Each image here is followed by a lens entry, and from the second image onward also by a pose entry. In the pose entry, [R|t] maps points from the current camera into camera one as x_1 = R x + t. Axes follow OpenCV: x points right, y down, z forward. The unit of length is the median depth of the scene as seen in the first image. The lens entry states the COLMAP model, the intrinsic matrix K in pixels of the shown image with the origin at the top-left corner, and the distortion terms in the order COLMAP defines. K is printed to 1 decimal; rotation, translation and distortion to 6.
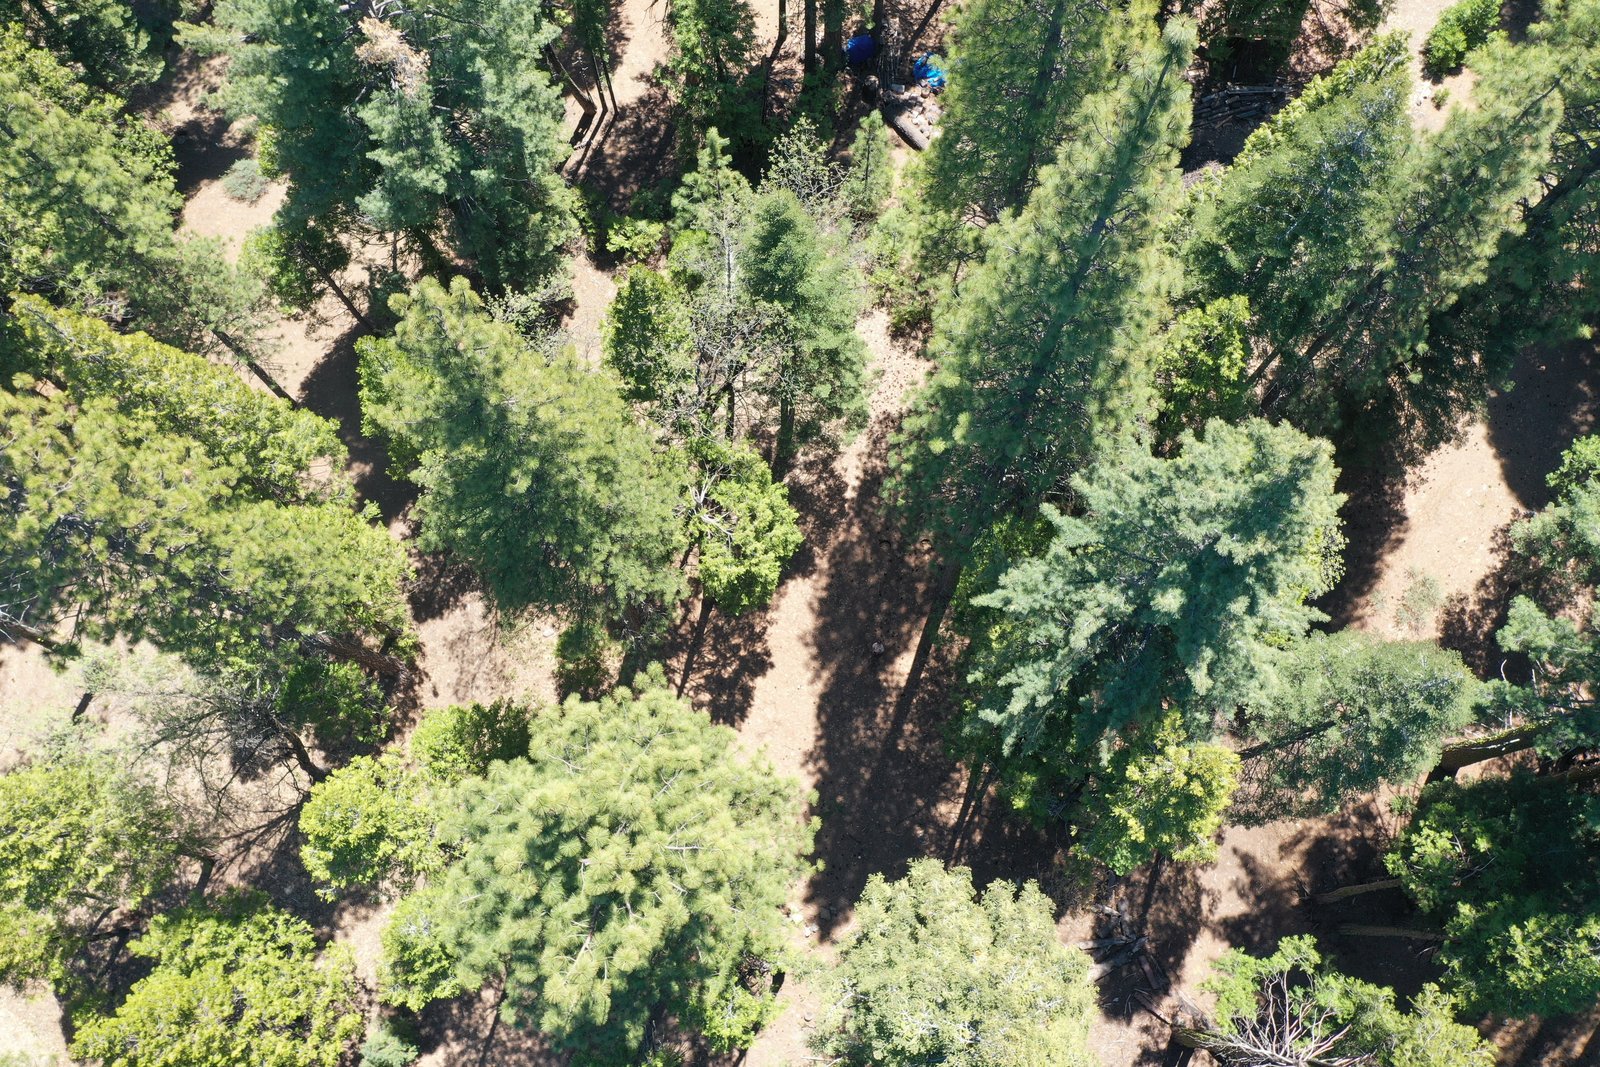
lens RADIAL K [[1276.9, 0, 796.8], [0, 1276.9, 539.4], [0, 0, 1]] dist [0.011706, 0.003037]
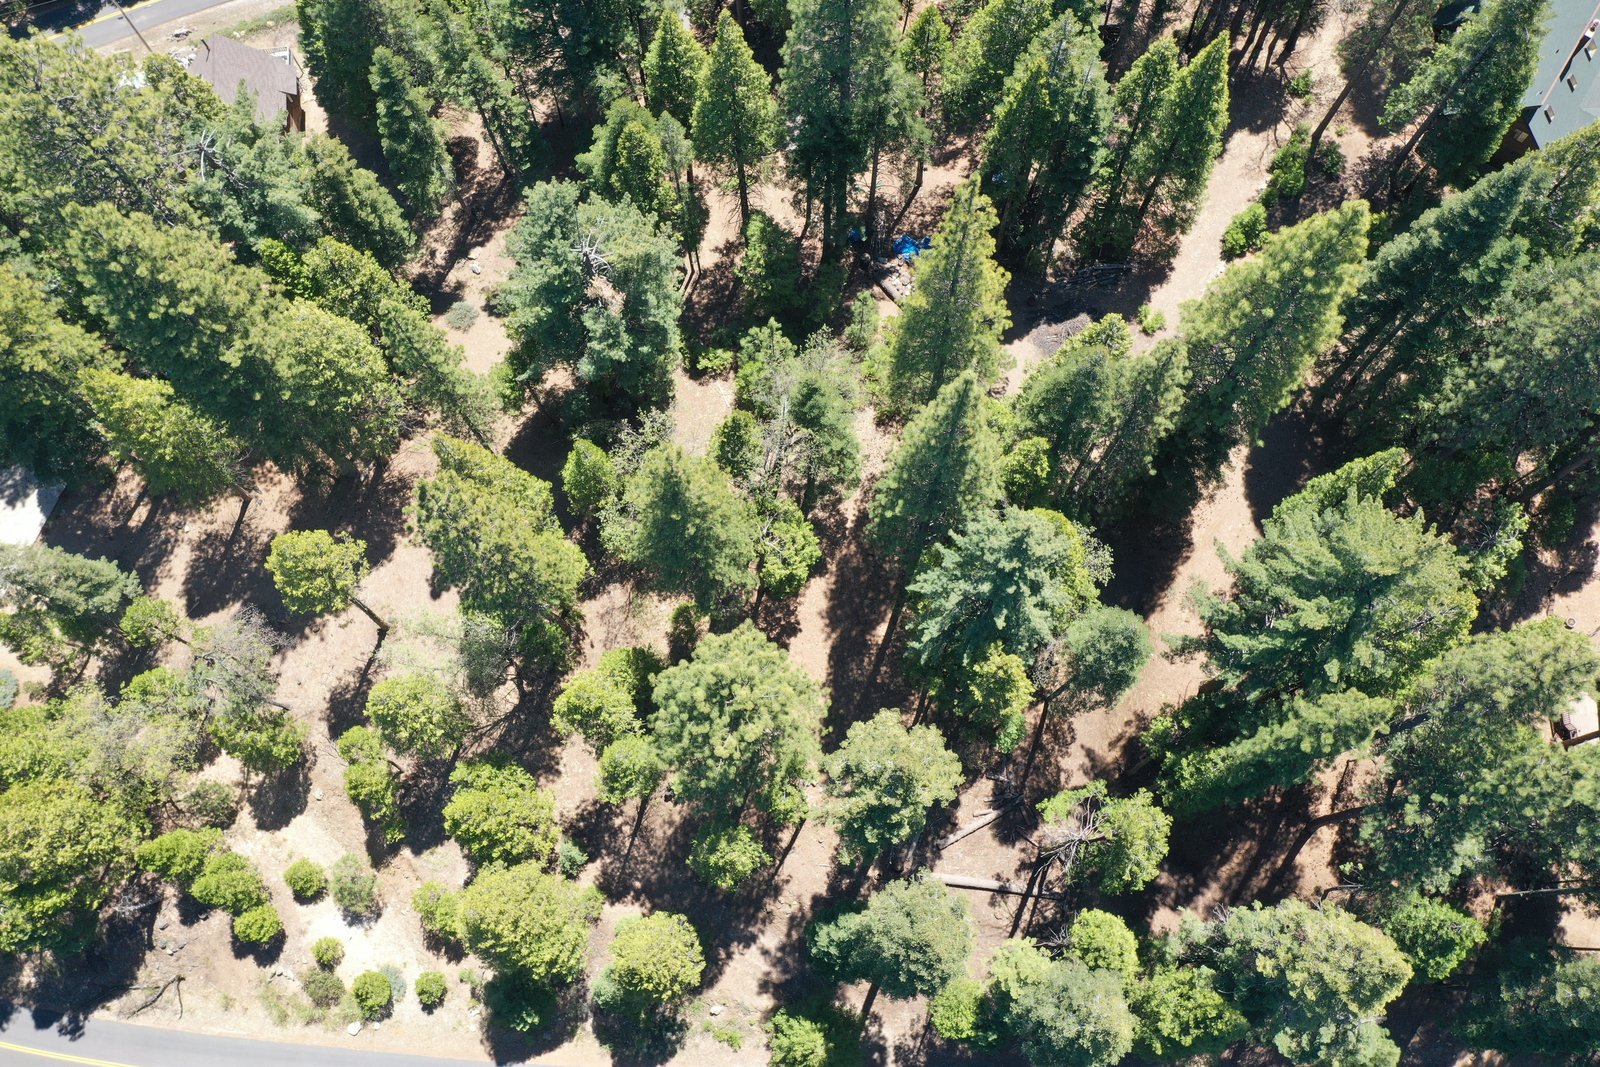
lens RADIAL K [[1276.9, 0, 808.4], [0, 1276.9, 498.7], [0, 0, 1]] dist [0.011706, 0.003037]
pose [[0.999936, 0.010022, 0.005221, -0.022193], [-0.009848, 0.999431, -0.032247, -0.019476], [-0.005541, 0.032193, 0.999466, -0.724422]]
